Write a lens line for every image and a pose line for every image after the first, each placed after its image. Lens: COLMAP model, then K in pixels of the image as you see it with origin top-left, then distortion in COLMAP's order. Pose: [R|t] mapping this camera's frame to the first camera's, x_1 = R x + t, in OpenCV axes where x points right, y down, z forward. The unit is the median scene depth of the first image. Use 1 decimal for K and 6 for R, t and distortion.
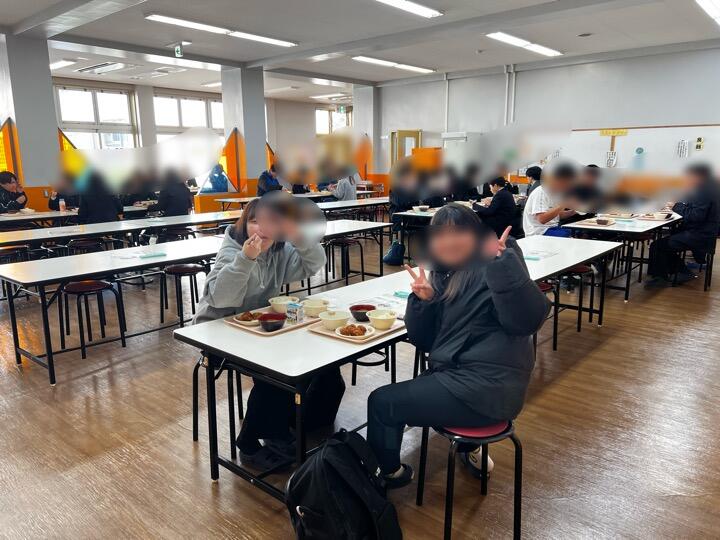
lens RADIAL K [[545.8, 0, 360.0], [0, 545.8, 270.0], [0, 0, 1]] dist [0.011418, 0.003454]
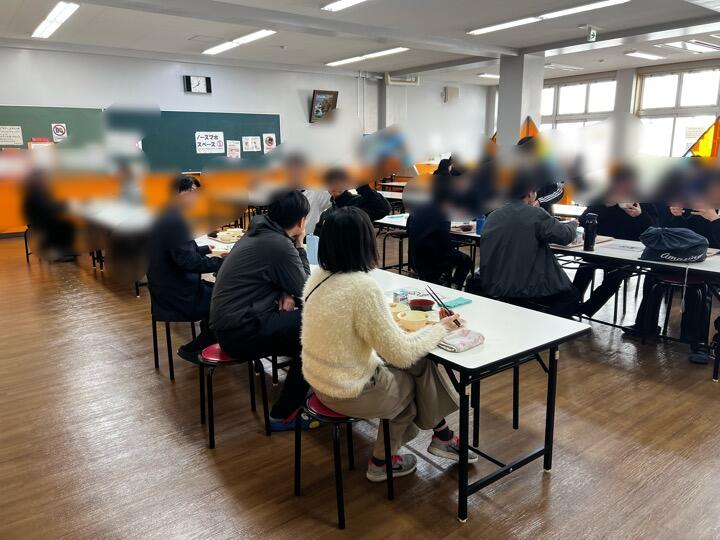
lens RADIAL K [[545.8, 0, 360.0], [0, 545.8, 270.0], [0, 0, 1]] dist [0.011418, 0.003454]
pose [[-0.205769, 0.219204, -0.953734, 0.741293], [-0.186632, 0.947911, 0.258132, -0.171064], [0.960639, 0.231113, -0.154140, 0.818932]]
